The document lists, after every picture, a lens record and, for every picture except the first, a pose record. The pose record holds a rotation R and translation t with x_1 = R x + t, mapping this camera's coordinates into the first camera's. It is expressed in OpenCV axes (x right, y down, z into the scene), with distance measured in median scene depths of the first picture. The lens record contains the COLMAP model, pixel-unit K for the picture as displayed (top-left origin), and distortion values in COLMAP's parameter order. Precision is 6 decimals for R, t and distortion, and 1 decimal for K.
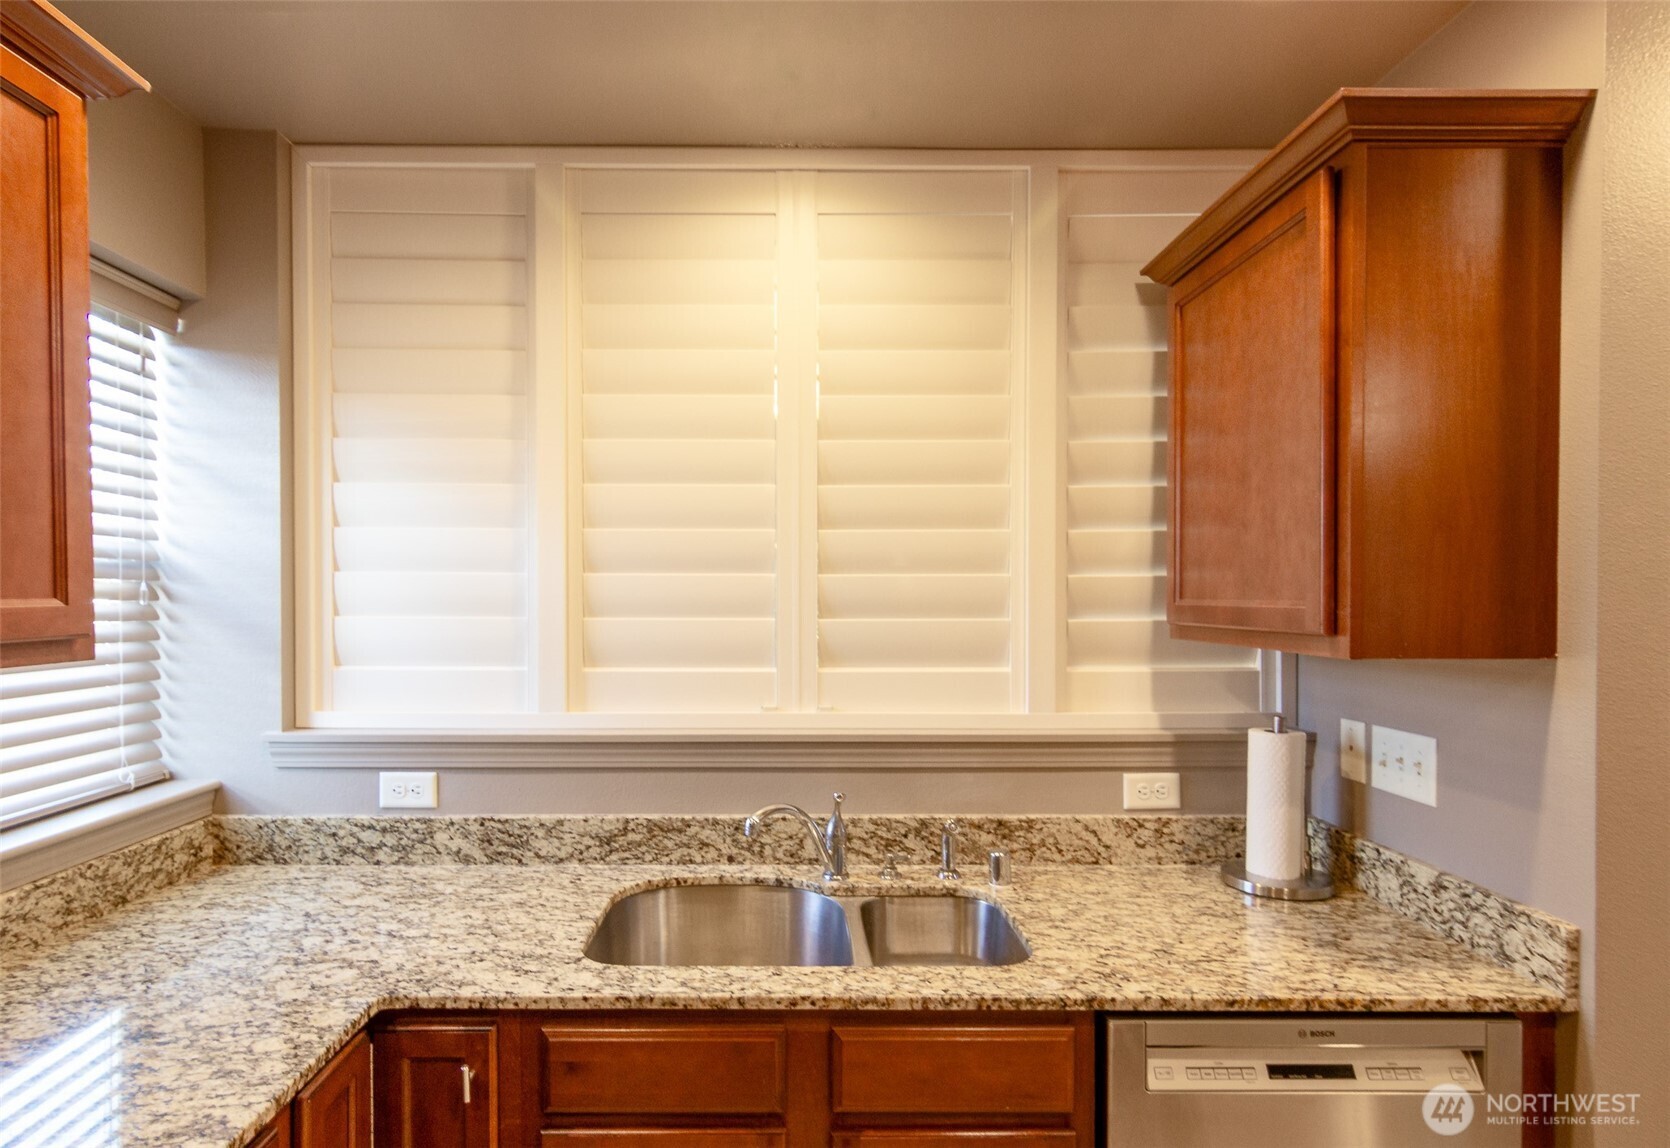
lens RADIAL K [[926.8, 0, 814.1], [0, 926.8, 610.0], [0, 0, 1]] dist [0.000048, 0.003219]
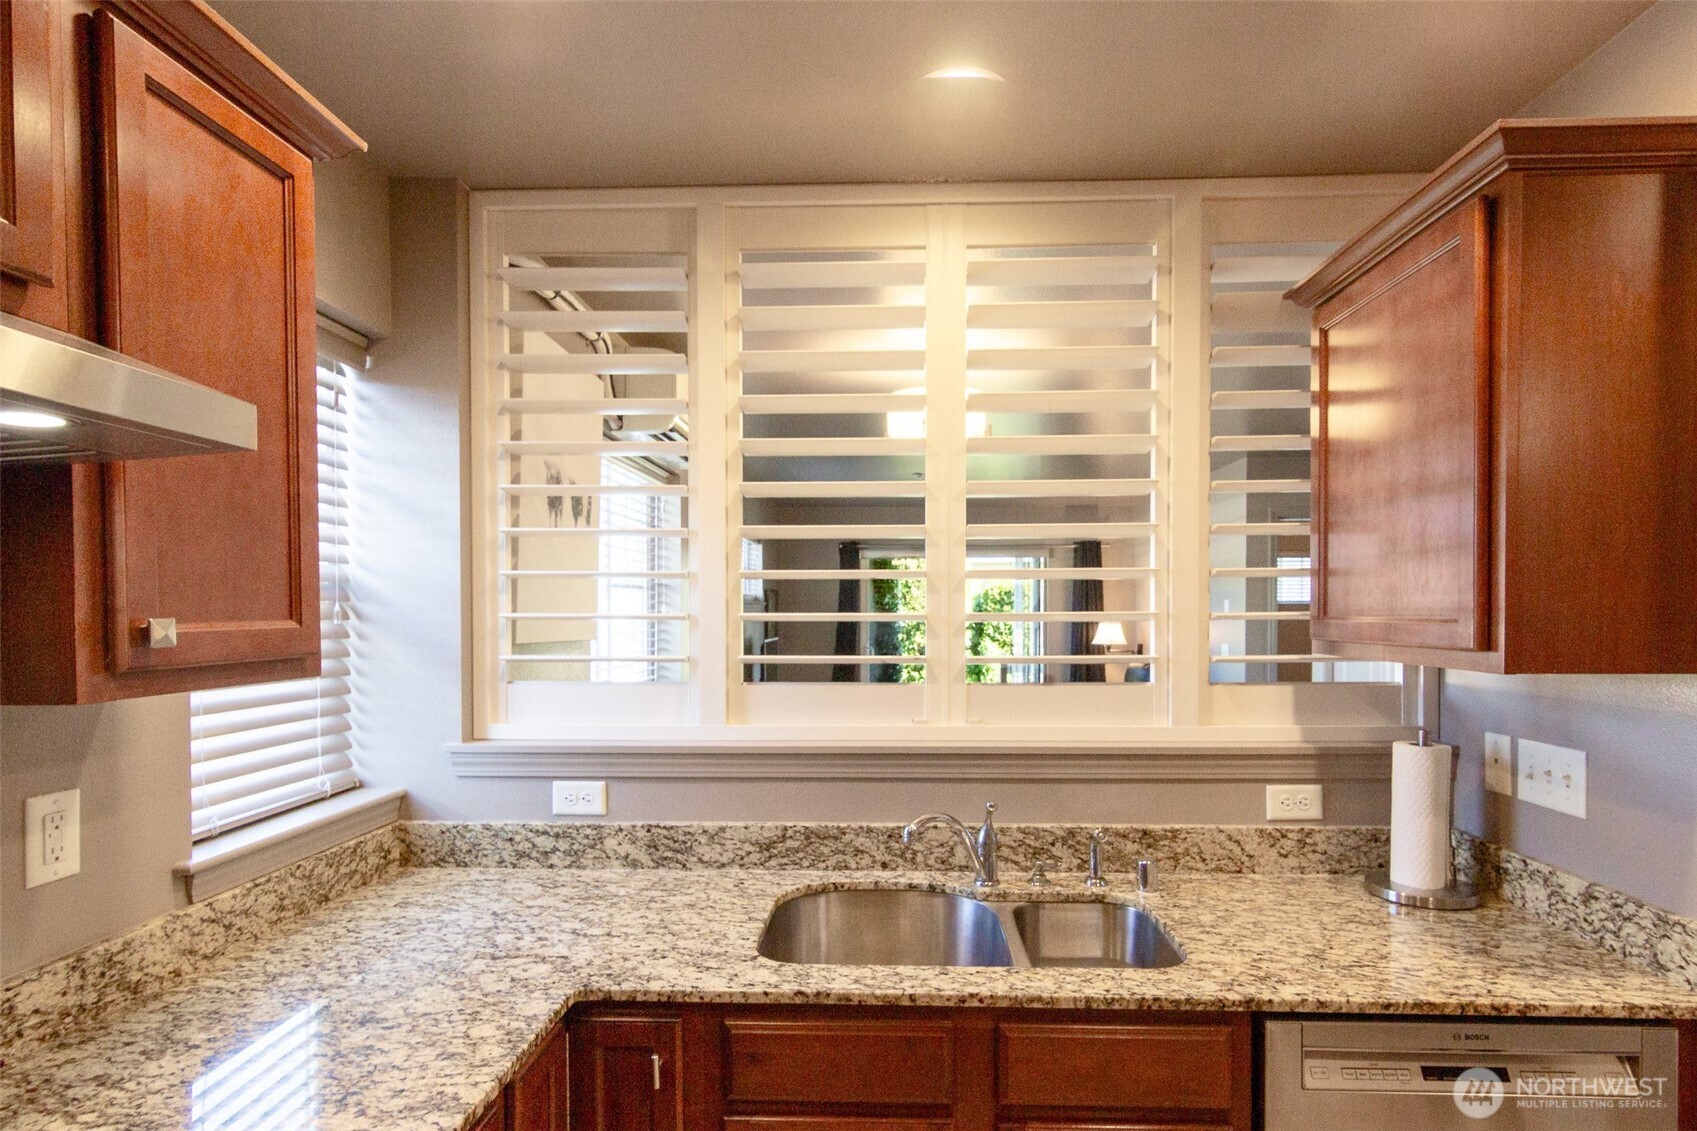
lens RADIAL K [[912.0, 0, 890.0], [0, 912.0, 627.9], [0, 0, 1]] dist [0.000820, 0.002607]
pose [[0.999114, -0.003217, -0.041967, -0.047835], [0.003359, 0.999989, 0.003309, -0.002998], [0.041956, -0.003447, 0.999114, -0.031866]]
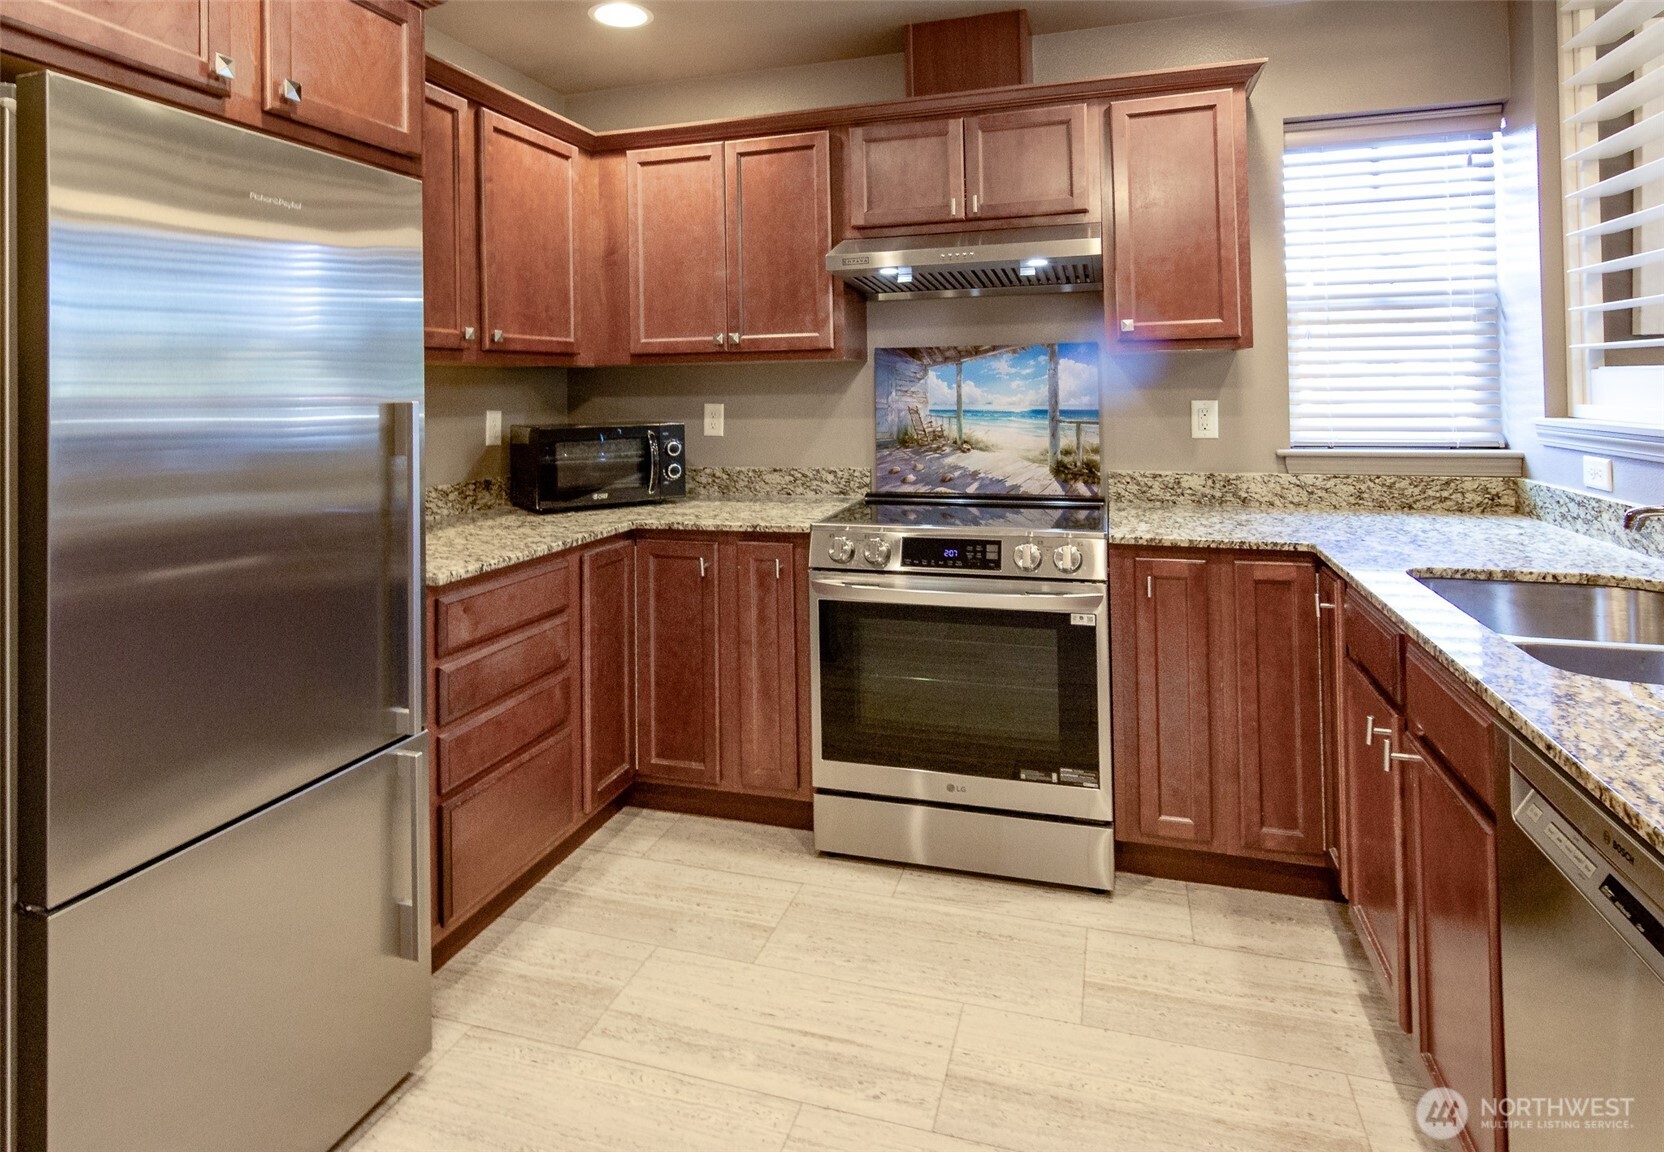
lens RADIAL K [[856.7, 0, 843.2], [0, 856.7, 378.8], [0, 0, 1]] dist [0.003282, -0.000709]
pose [[-0.288594, -0.002205, -0.957449, 1.029314], [0.002956, 0.999991, -0.003194, 0.098119], [0.957447, -0.003752, -0.288585, 0.518438]]
